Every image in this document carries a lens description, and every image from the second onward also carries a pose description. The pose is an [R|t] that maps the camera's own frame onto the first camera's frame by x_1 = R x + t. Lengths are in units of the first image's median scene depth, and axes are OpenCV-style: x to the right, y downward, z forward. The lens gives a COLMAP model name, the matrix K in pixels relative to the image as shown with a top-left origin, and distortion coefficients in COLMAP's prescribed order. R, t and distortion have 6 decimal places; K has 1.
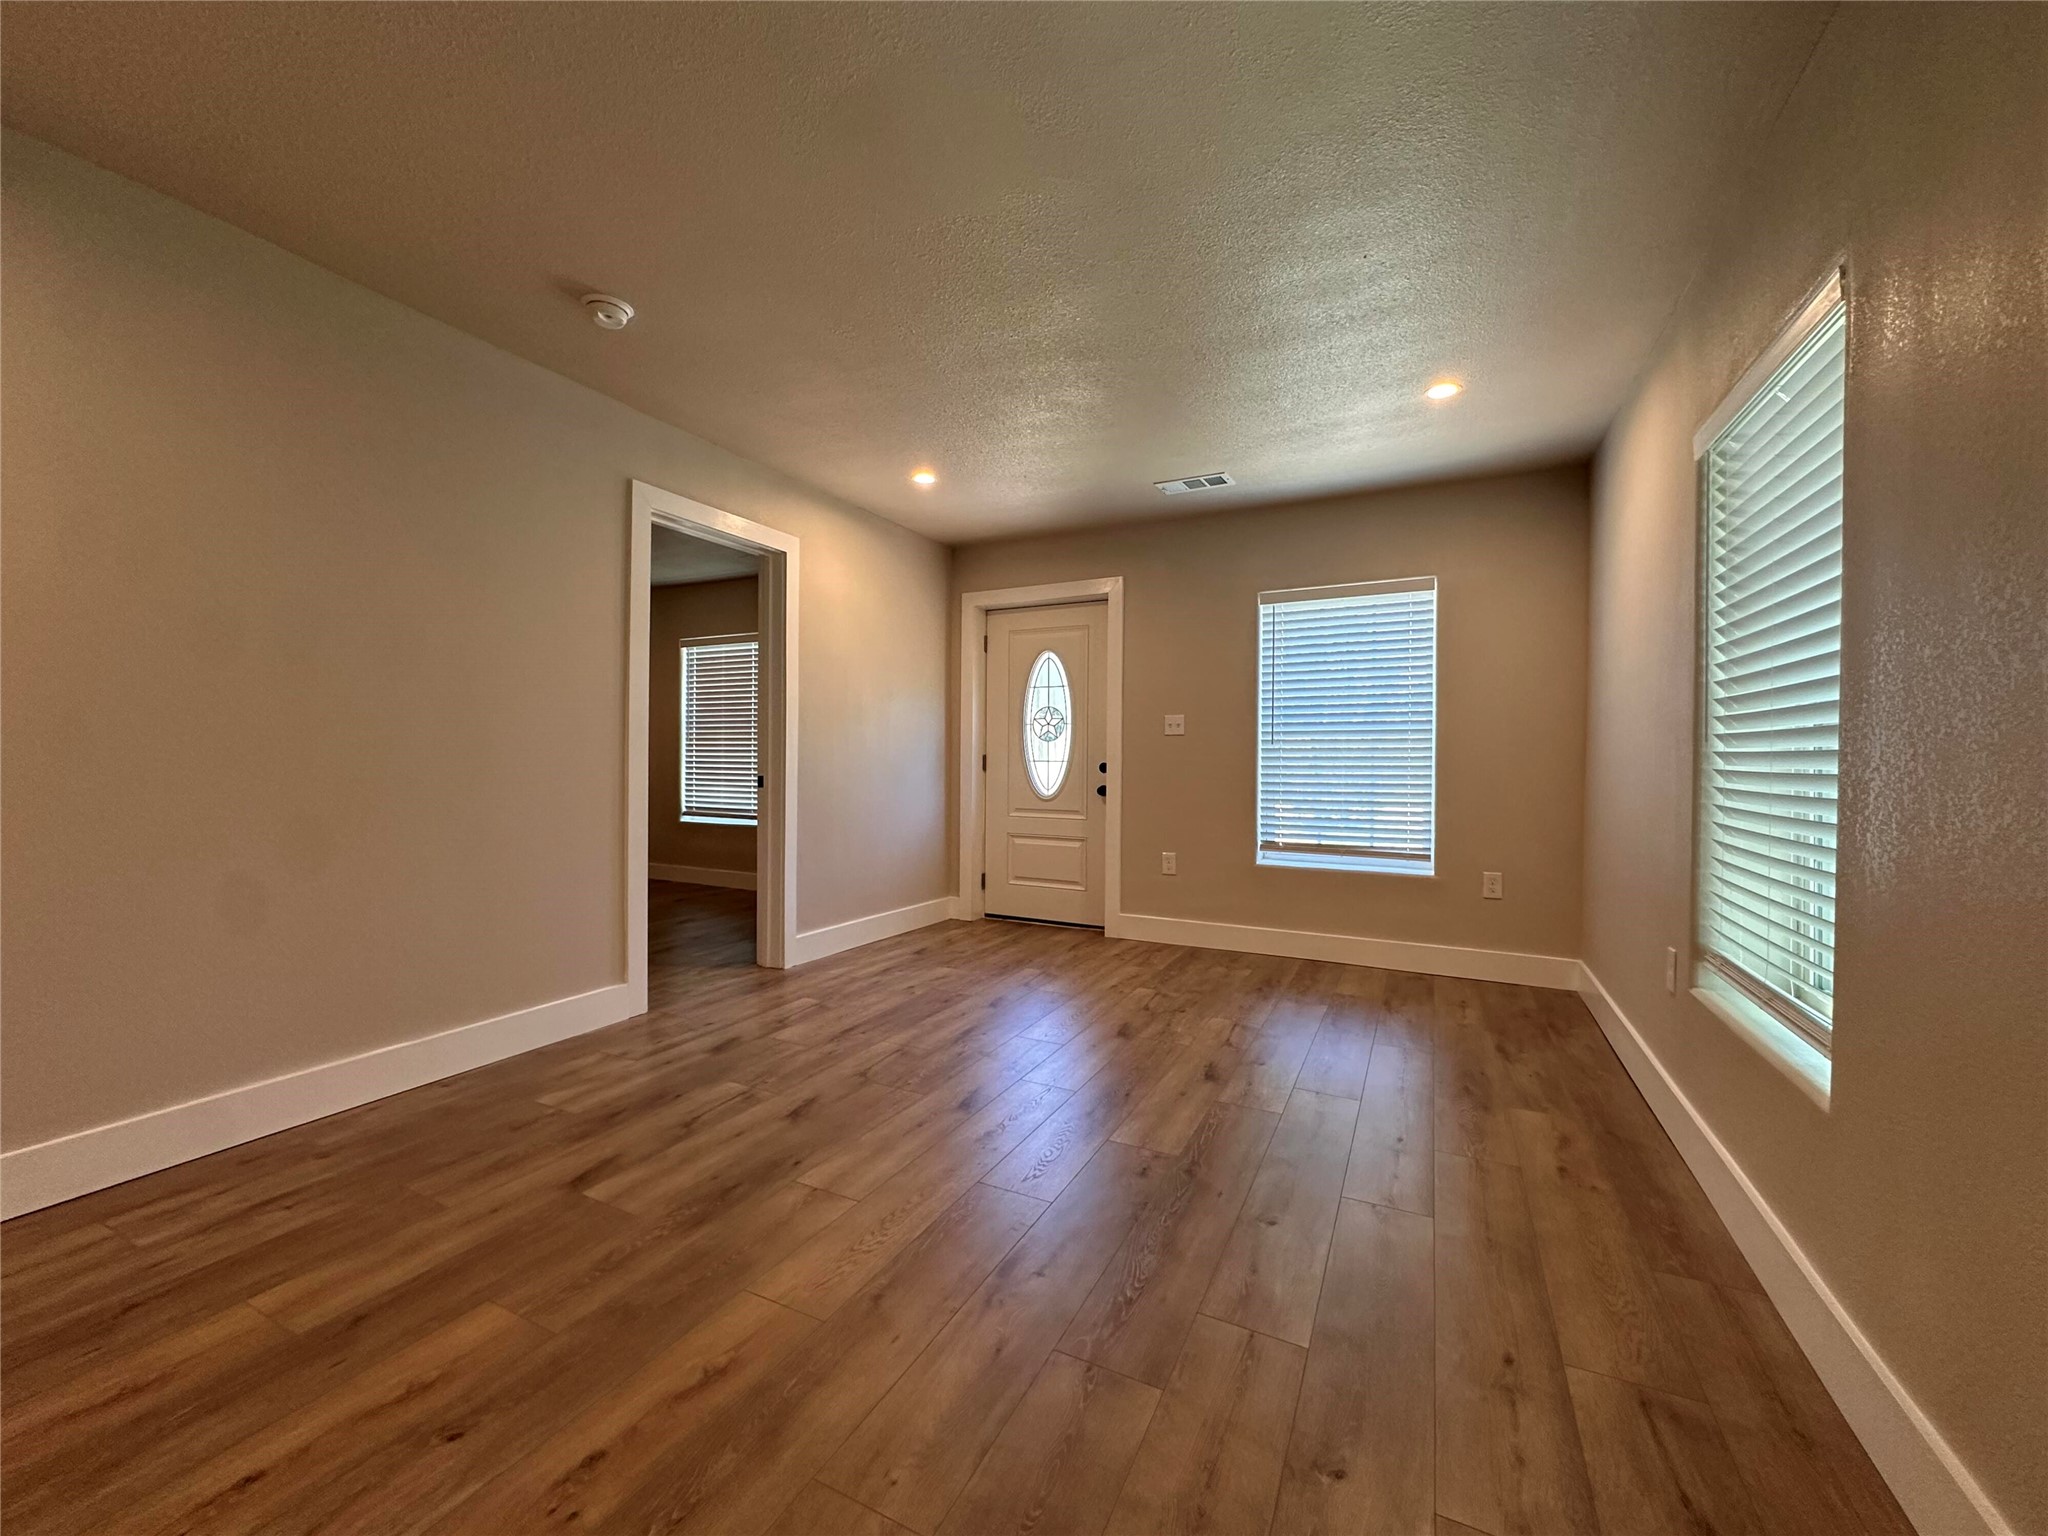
lens RADIAL K [[818.5, 0, 1027.9], [0, 818.5, 768.6], [0, 0, 1]] dist [-0.000447, -0.000157]
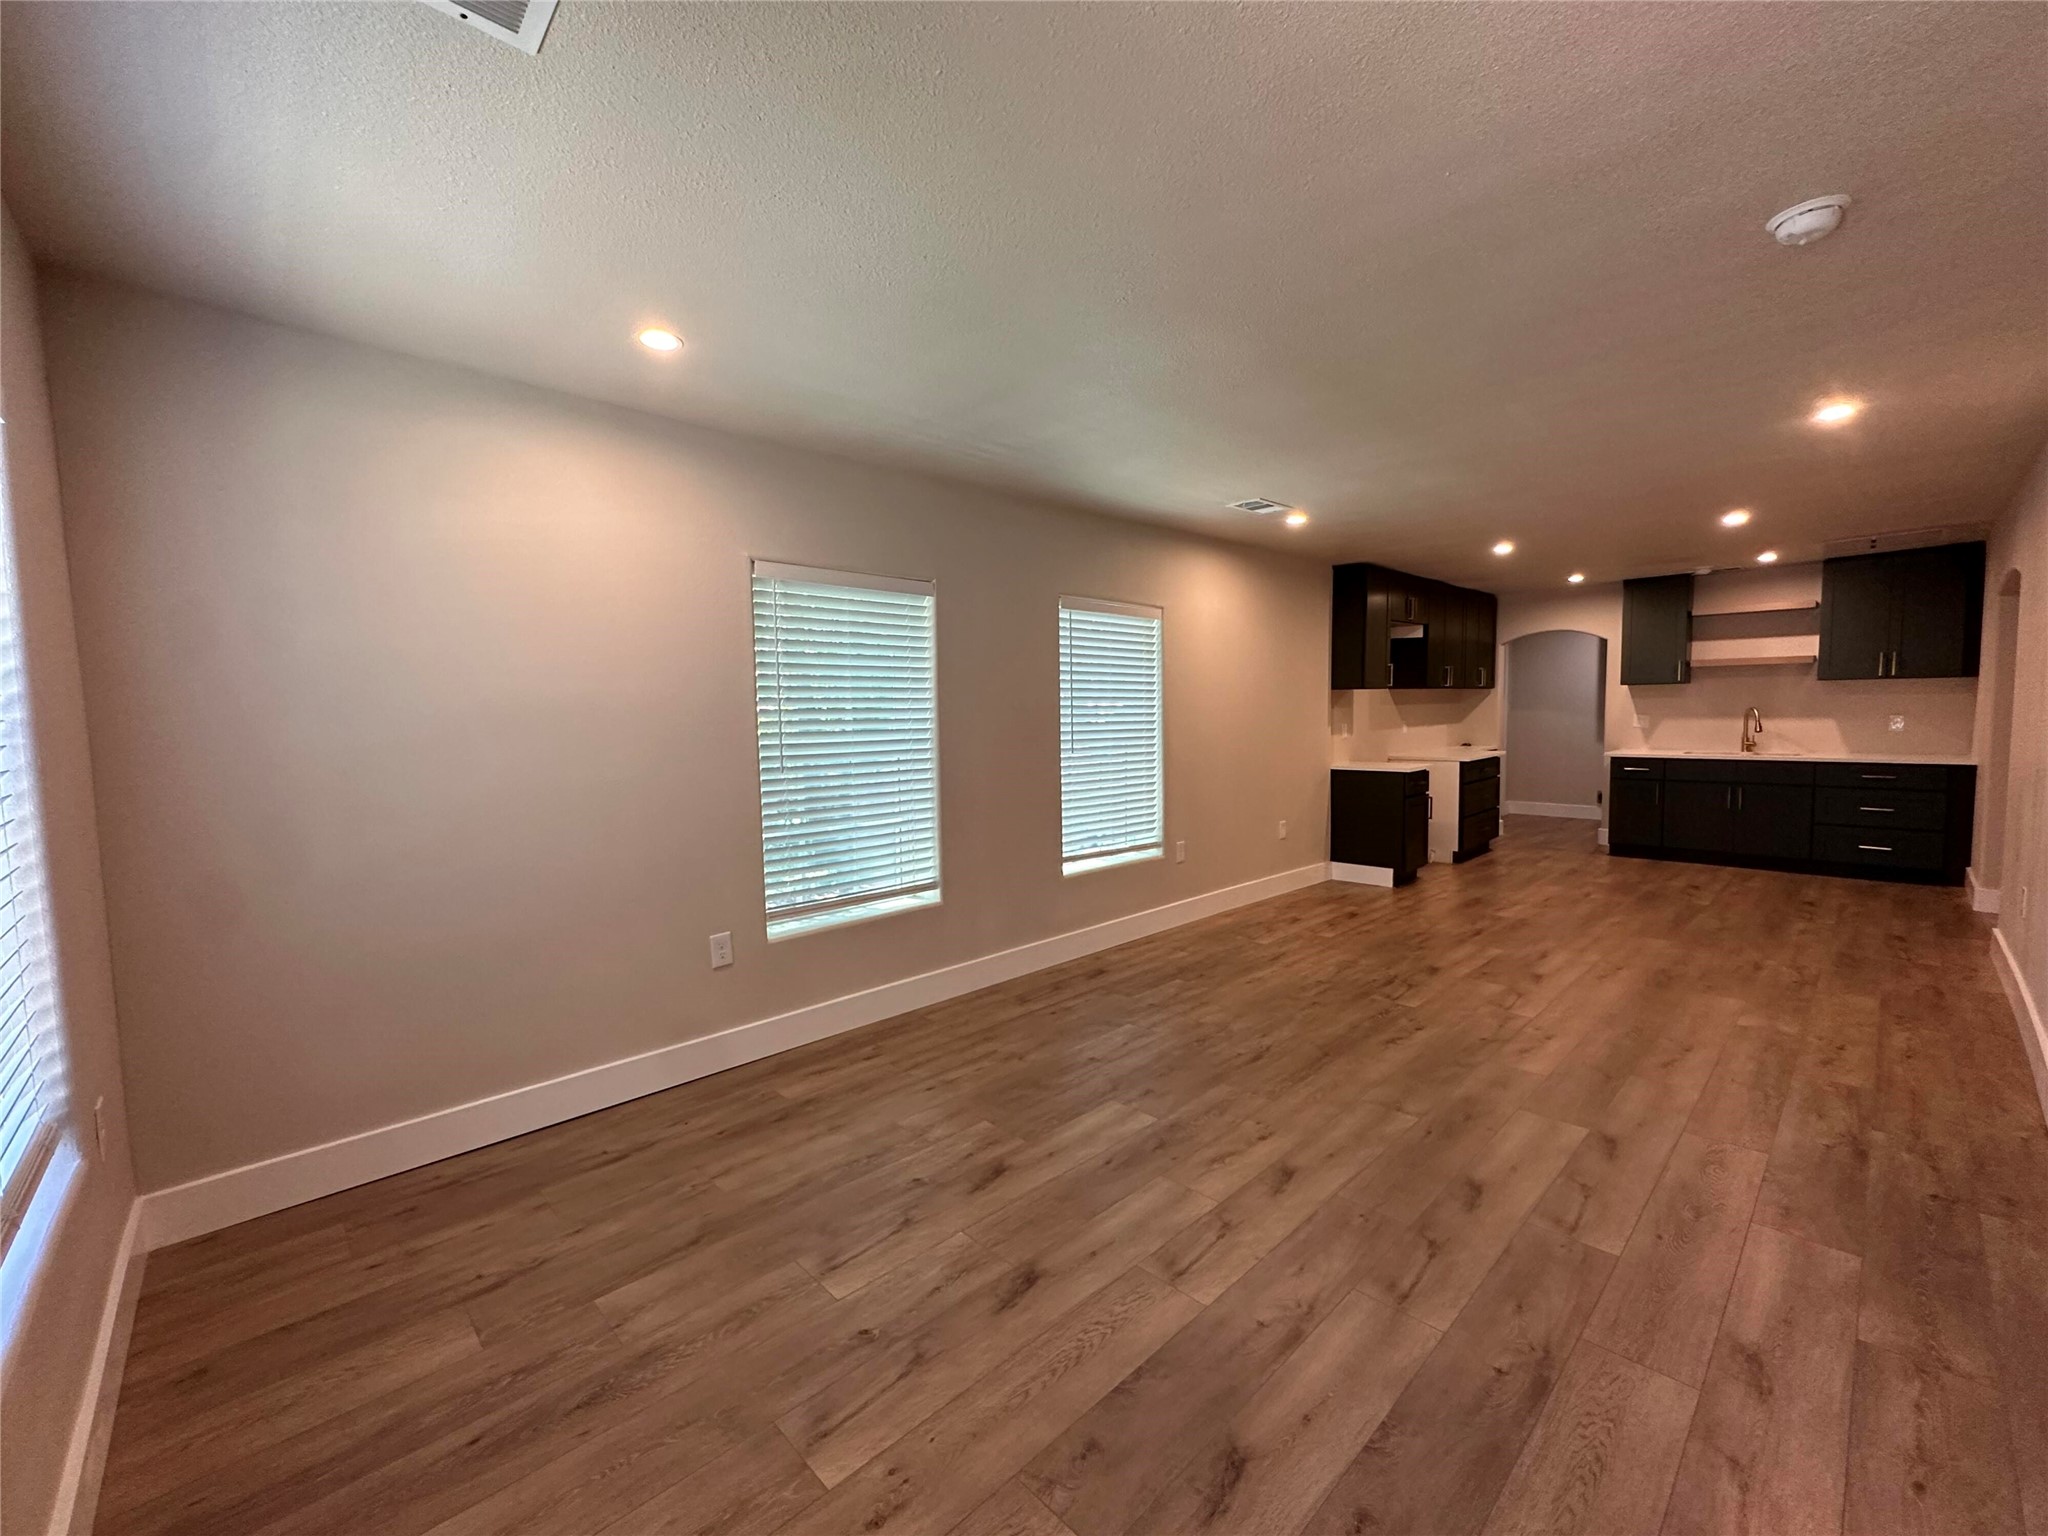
lens RADIAL K [[818.5, 0, 1027.9], [0, 818.5, 768.6], [0, 0, 1]] dist [-0.000447, -0.000157]
pose [[-0.938561, -0.015748, 0.344754, -0.137173], [0.014475, 0.996283, 0.084915, -0.170271], [-0.344810, 0.084689, -0.934844, 2.348643]]
